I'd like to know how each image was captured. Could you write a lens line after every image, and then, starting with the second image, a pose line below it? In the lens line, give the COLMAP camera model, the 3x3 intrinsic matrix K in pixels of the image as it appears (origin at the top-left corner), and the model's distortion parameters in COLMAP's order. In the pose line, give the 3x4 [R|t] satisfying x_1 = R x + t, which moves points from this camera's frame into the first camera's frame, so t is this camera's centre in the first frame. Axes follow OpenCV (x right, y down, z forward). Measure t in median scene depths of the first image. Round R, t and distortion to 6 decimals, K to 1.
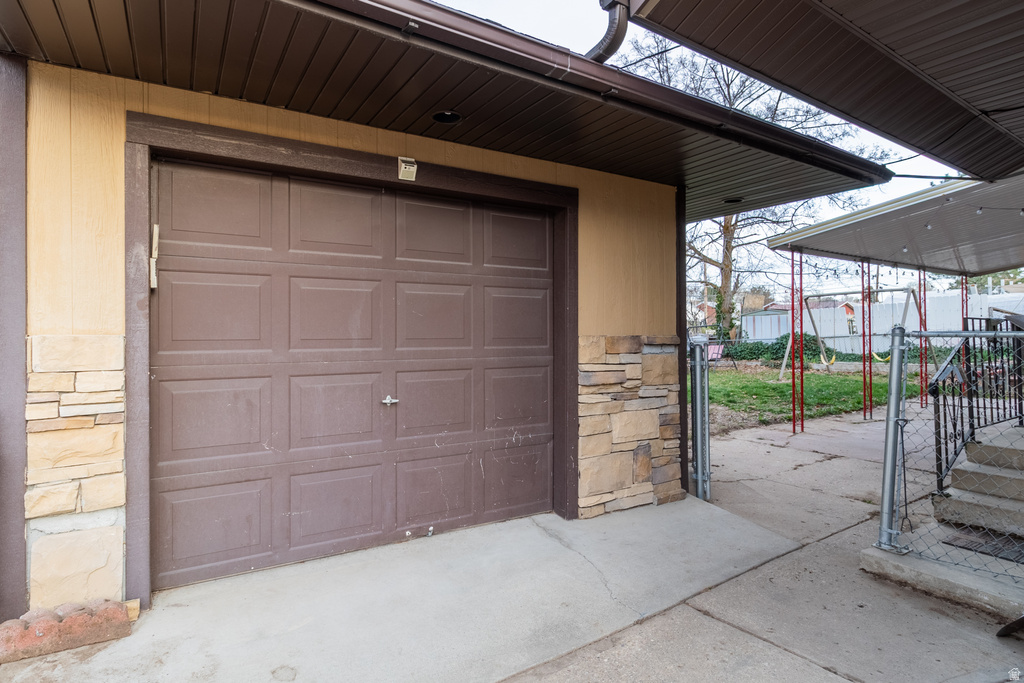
lens RADIAL K [[539.6, 0, 511.6], [0, 539.6, 337.2], [0, 0, 1]] dist [0.007850, 0.000788]
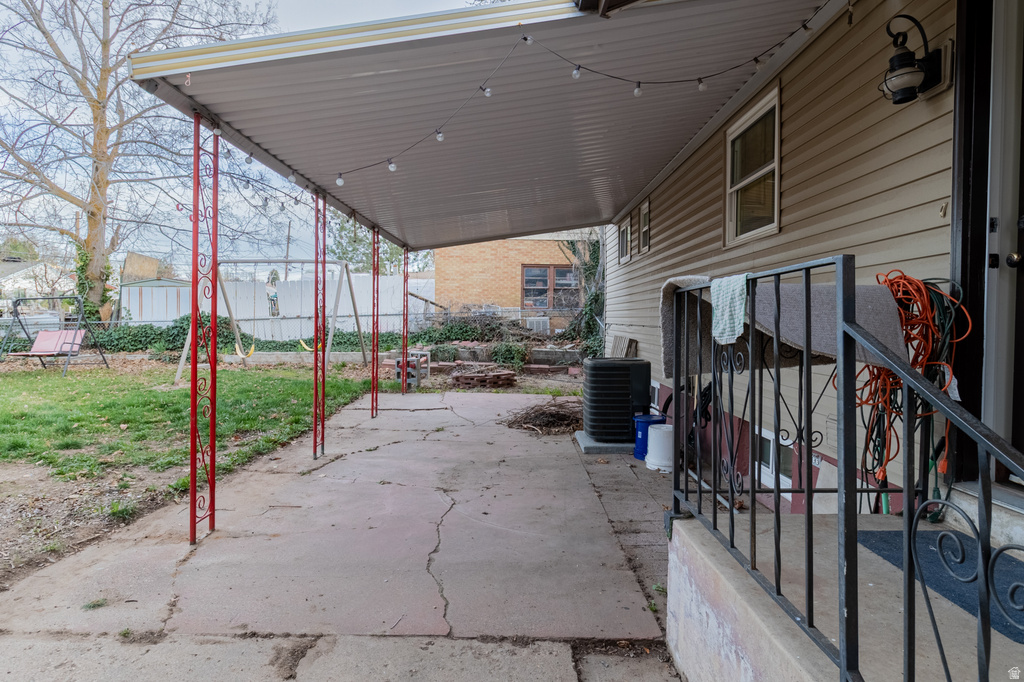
lens RADIAL K [[539.6, 0, 497.8], [0, 539.6, 320.7], [0, 0, 1]] dist [0.007850, 0.000788]
pose [[0.552760, 0.012298, 0.833250, 0.138098], [-0.015856, 0.999865, -0.004238, -0.000787], [-0.833190, -0.010869, 0.552880, 0.262537]]
